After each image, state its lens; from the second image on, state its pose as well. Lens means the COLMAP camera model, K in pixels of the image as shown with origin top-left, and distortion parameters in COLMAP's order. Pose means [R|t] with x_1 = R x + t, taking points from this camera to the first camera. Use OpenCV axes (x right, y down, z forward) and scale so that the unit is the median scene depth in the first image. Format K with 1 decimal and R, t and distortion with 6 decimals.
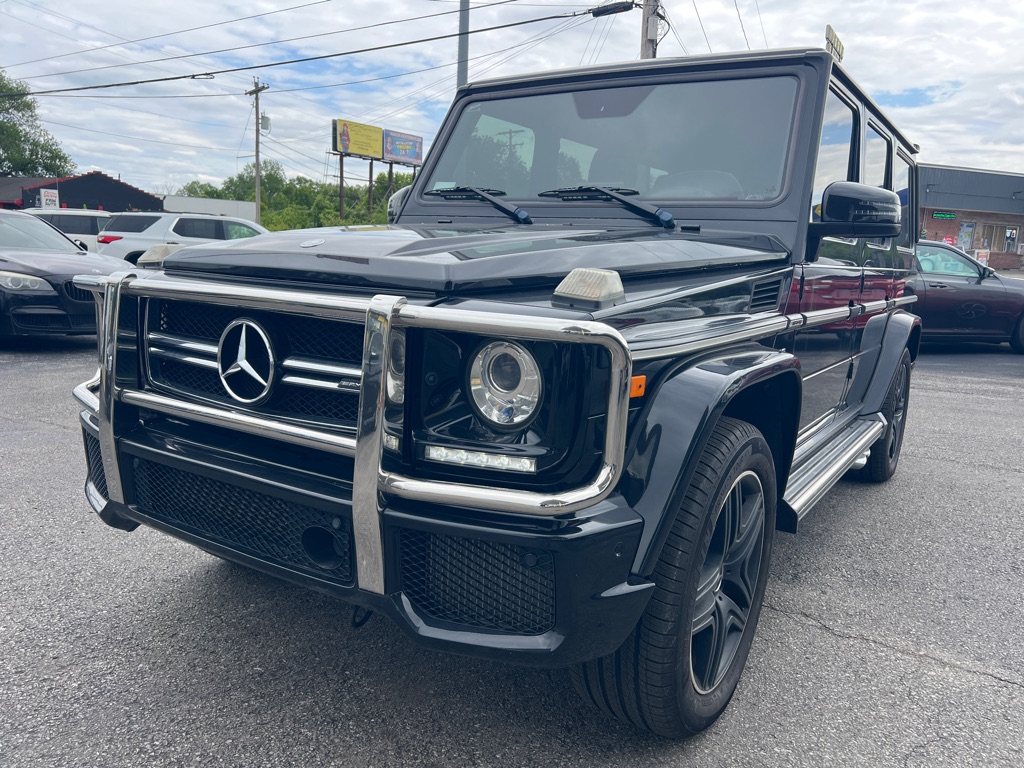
lens RADIAL K [[779.6, 0, 512.0], [0, 779.6, 384.0], [0, 0, 1]] dist [0.010729, -0.002756]
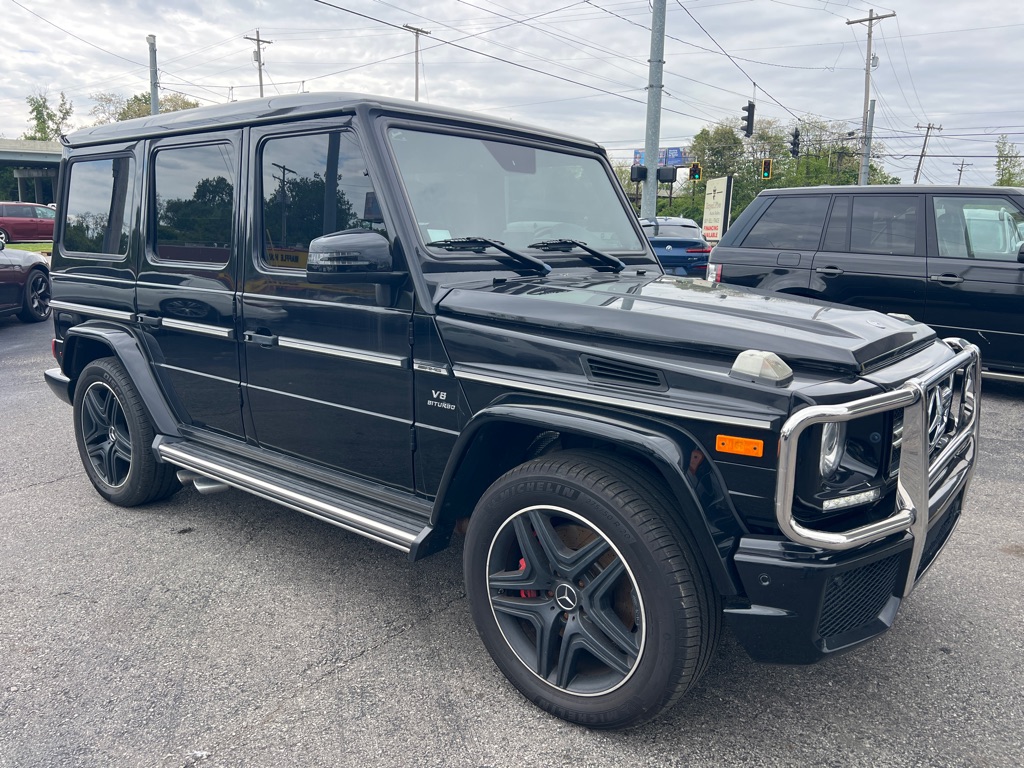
lens RADIAL K [[770.0, 0, 513.0], [0, 770.0, 380.5], [0, 0, 1]] dist [0.053635, -0.058408]
pose [[0.098673, -0.229747, 0.968236, -0.391416], [0.154930, 0.964666, 0.213111, -0.112403], [-0.982986, 0.128980, 0.130781, 0.348521]]
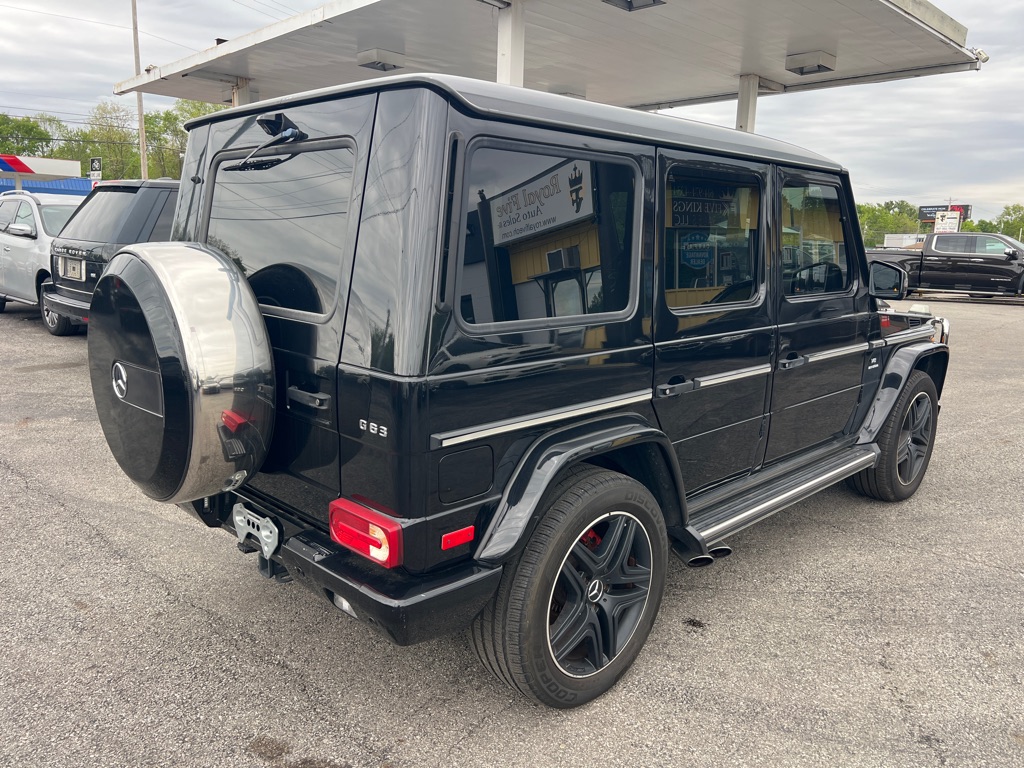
lens RADIAL K [[771.7, 0, 511.2], [0, 771.7, 381.8], [0, 0, 1]] dist [0.046265, -0.050125]
pose [[-0.976942, -0.107471, 0.184484, 0.071582], [-0.034875, 0.932795, 0.358715, -0.212167], [-0.210638, 0.344010, -0.915035, 0.978376]]
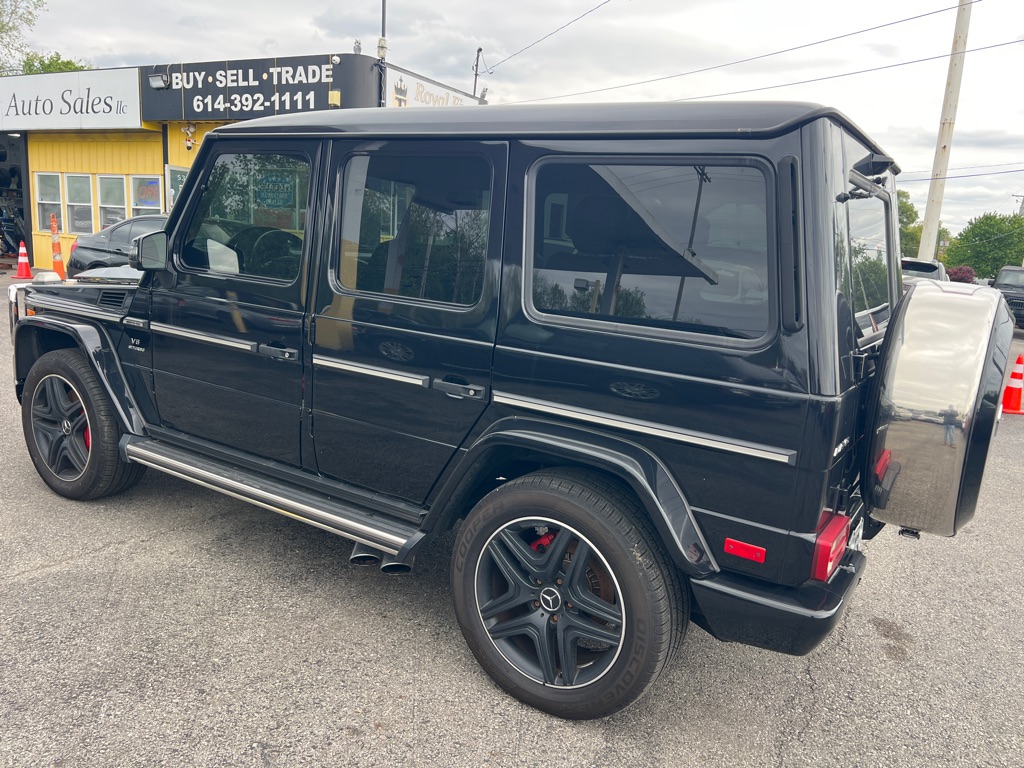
lens RADIAL K [[770.9, 0, 508.7], [0, 770.9, 386.4], [0, 0, 1]] dist [0.052003, -0.055882]
pose [[0.012521, 0.142191, -0.989760, 0.588454], [-0.239948, 0.961343, 0.135073, -0.105969], [0.970705, 0.235800, 0.046155, 0.516254]]
